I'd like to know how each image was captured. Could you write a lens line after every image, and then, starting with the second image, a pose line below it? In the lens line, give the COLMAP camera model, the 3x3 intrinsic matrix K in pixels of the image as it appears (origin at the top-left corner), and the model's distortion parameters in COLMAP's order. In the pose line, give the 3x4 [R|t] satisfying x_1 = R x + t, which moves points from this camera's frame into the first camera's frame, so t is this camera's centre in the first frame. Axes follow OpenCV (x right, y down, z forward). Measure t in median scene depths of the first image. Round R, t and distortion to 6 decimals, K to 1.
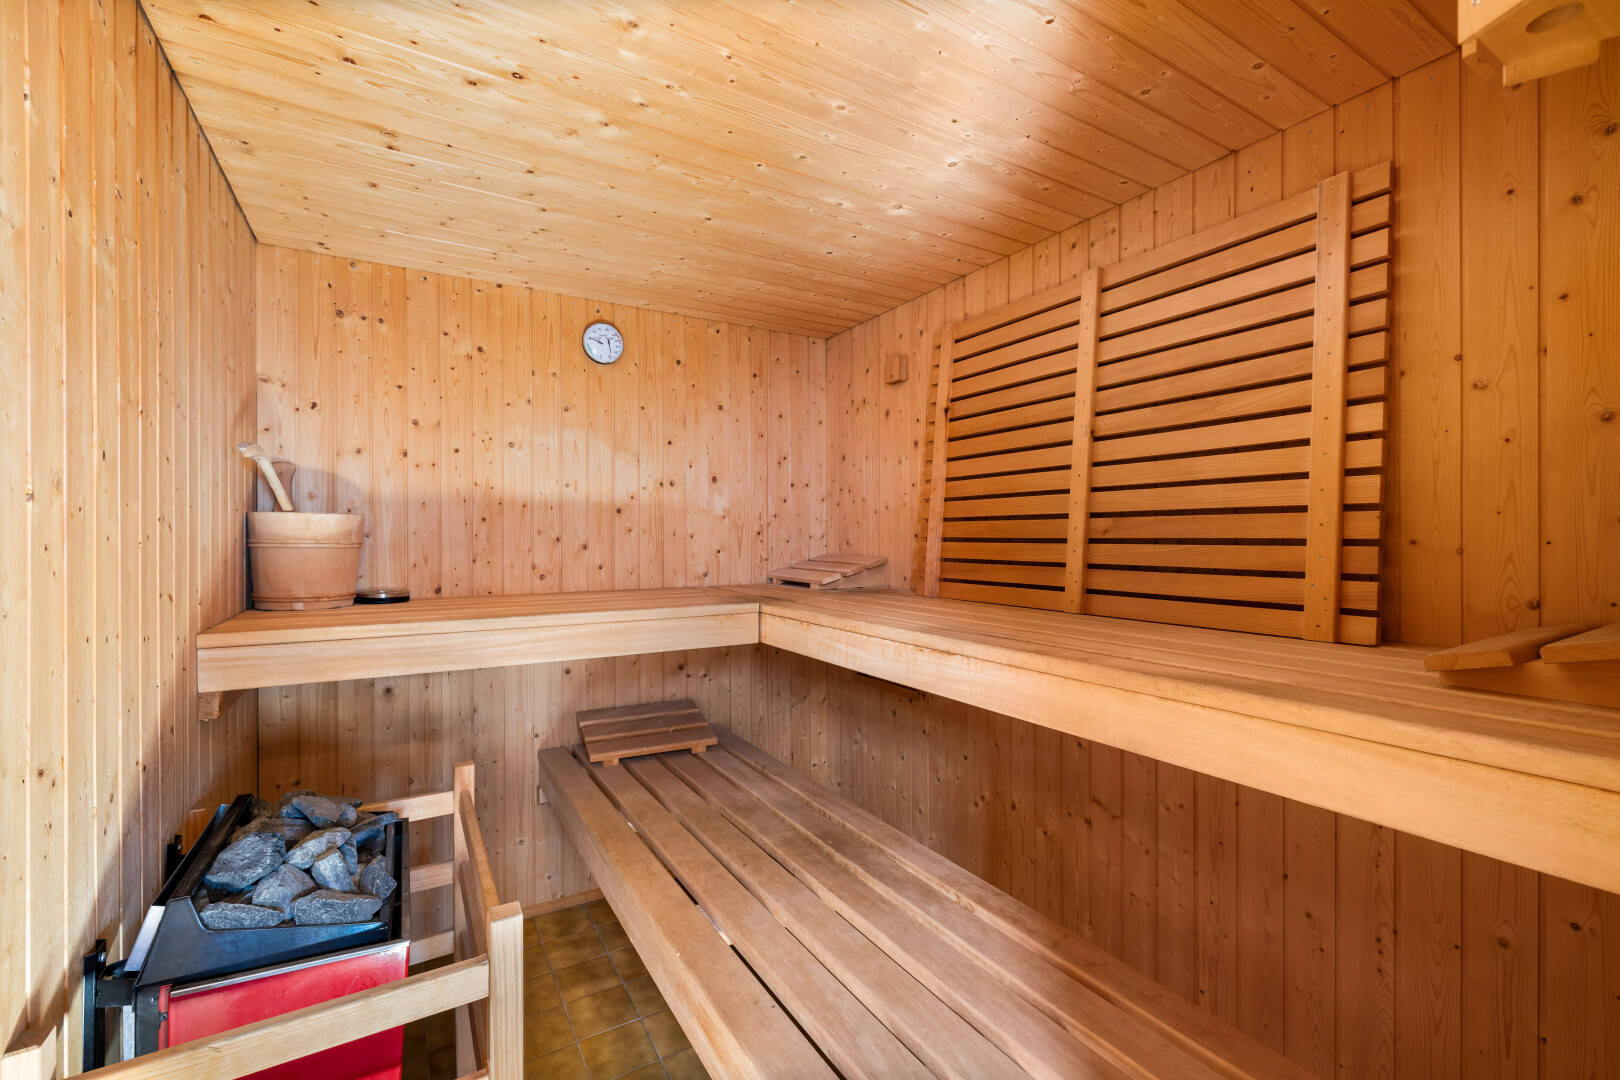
lens RADIAL K [[677.9, 0, 809.4], [0, 677.9, 542.4], [0, 0, 1]] dist [0.002598, -0.000106]
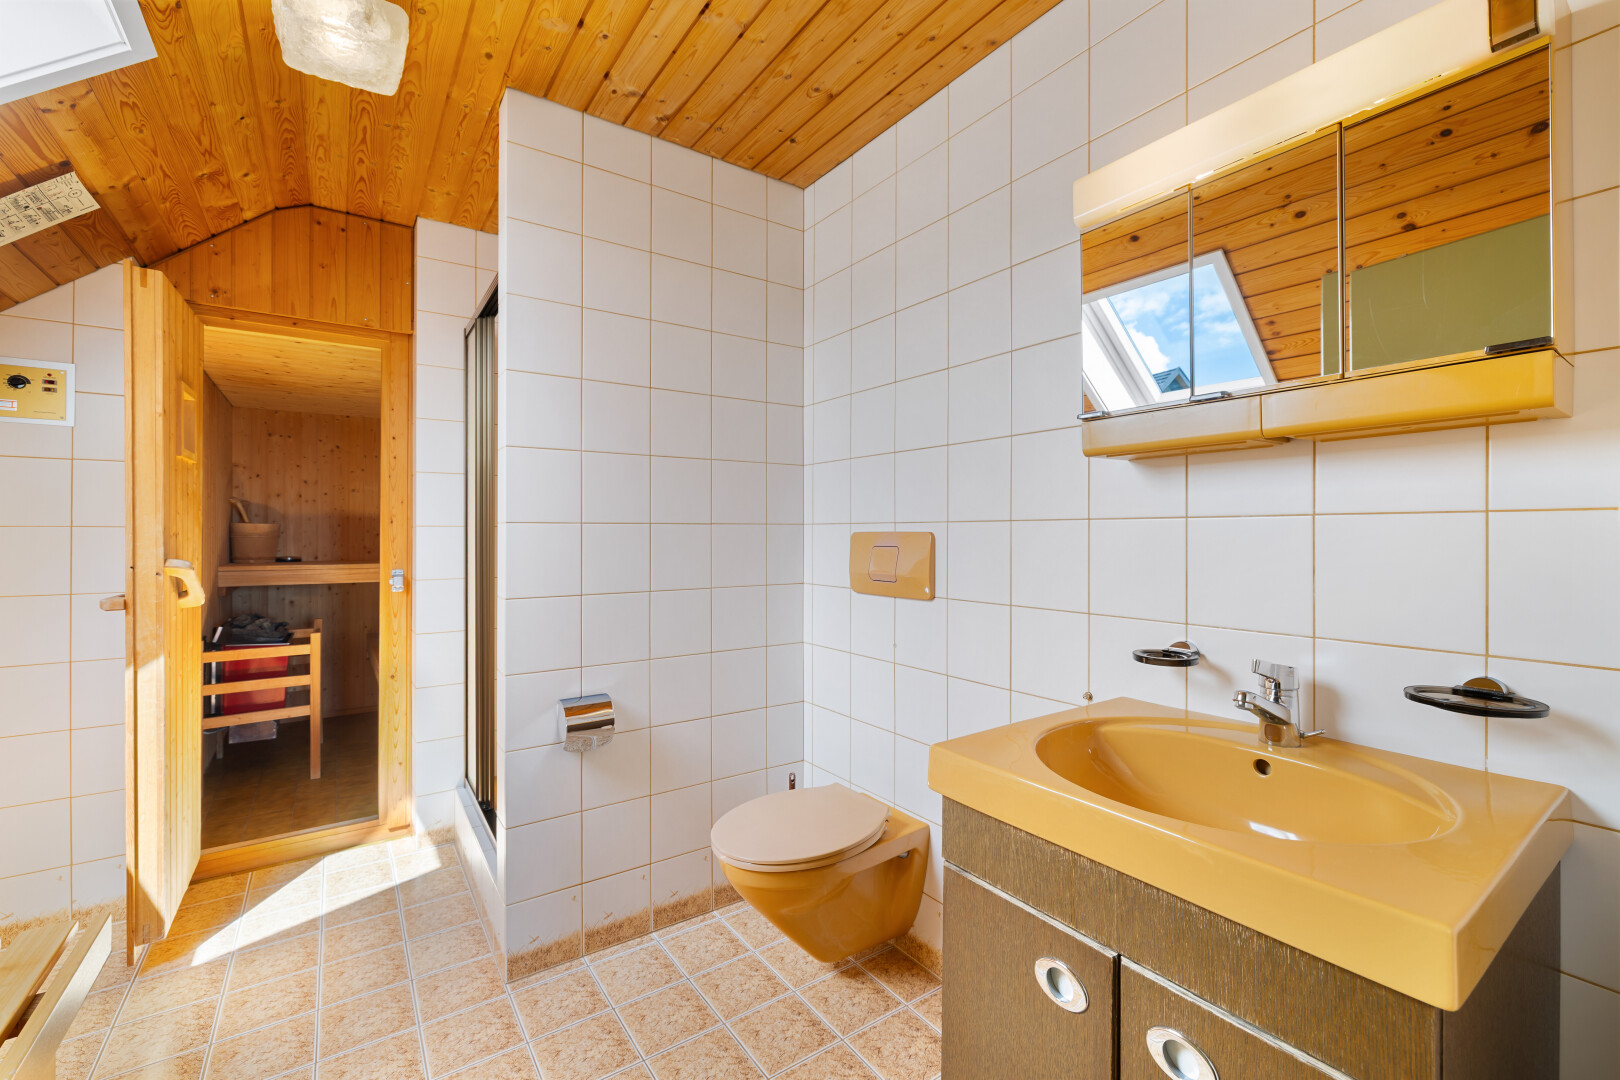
lens RADIAL K [[677.9, 0, 806.6], [0, 677.9, 537.7], [0, 0, 1]] dist [0.002598, -0.000106]
pose [[0.997839, 0.003684, 0.065601, 0.975757], [-0.003539, 0.999991, -0.002323, 0.006281], [-0.065609, 0.002085, 0.997843, -1.418690]]
